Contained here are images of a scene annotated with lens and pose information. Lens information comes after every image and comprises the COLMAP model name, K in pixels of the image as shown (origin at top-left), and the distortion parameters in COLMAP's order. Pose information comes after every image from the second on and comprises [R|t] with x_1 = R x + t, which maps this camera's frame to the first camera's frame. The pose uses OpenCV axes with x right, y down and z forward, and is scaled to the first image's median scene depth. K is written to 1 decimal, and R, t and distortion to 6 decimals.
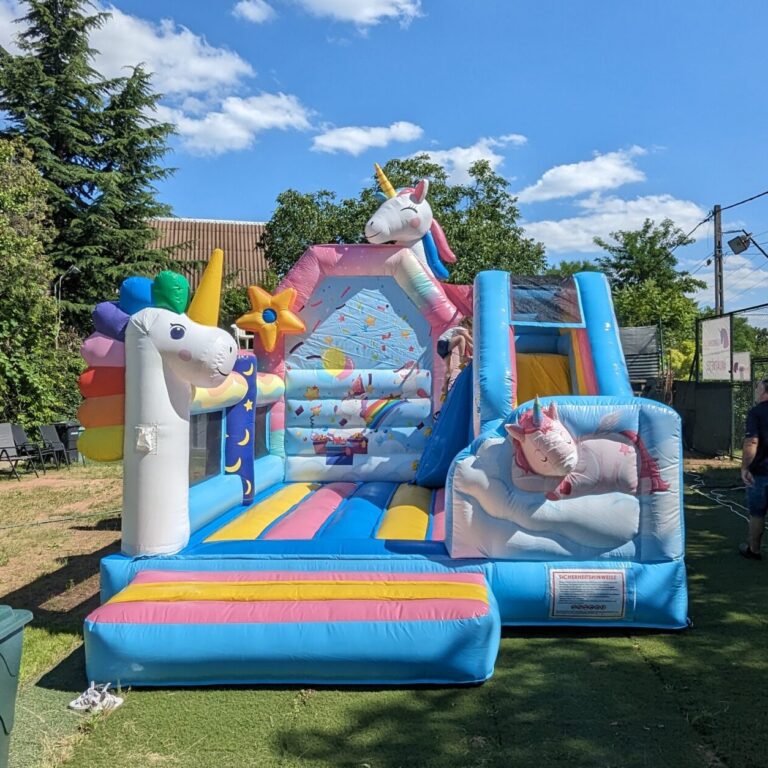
lens RADIAL K [[734.6, 0, 445.4], [0, 734.6, 384.6], [0, 0, 1]] dist [0.015254, -0.009691]
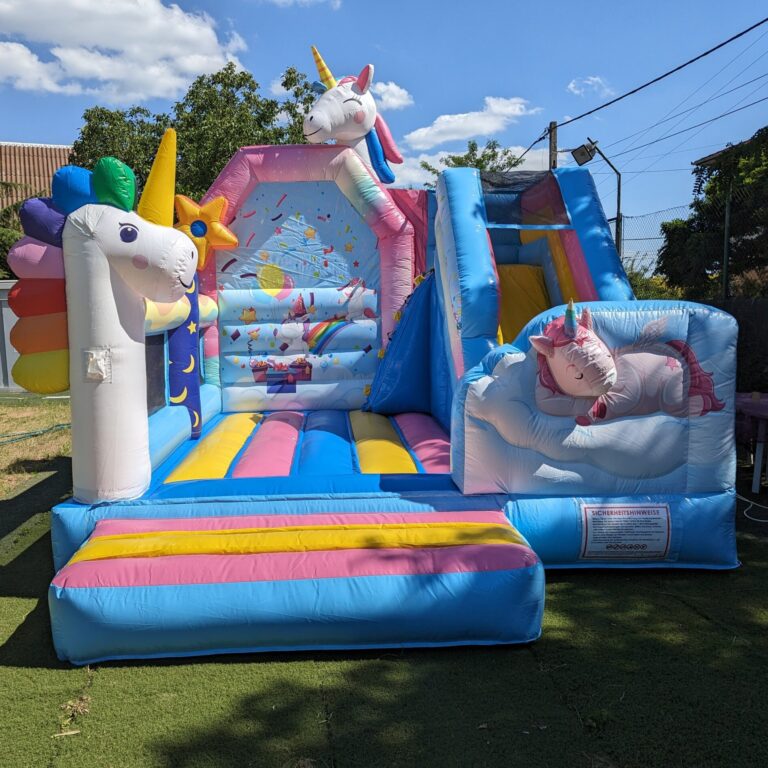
lens RADIAL K [[719.3, 0, 339.8], [0, 719.3, 388.0], [0, 0, 1]] dist [0.098004, -0.119372]
pose [[0.999543, -0.025501, 0.016255, -0.105503], [0.023753, 0.994715, 0.099894, 0.017453], [-0.018717, -0.099462, 0.994865, 0.125514]]
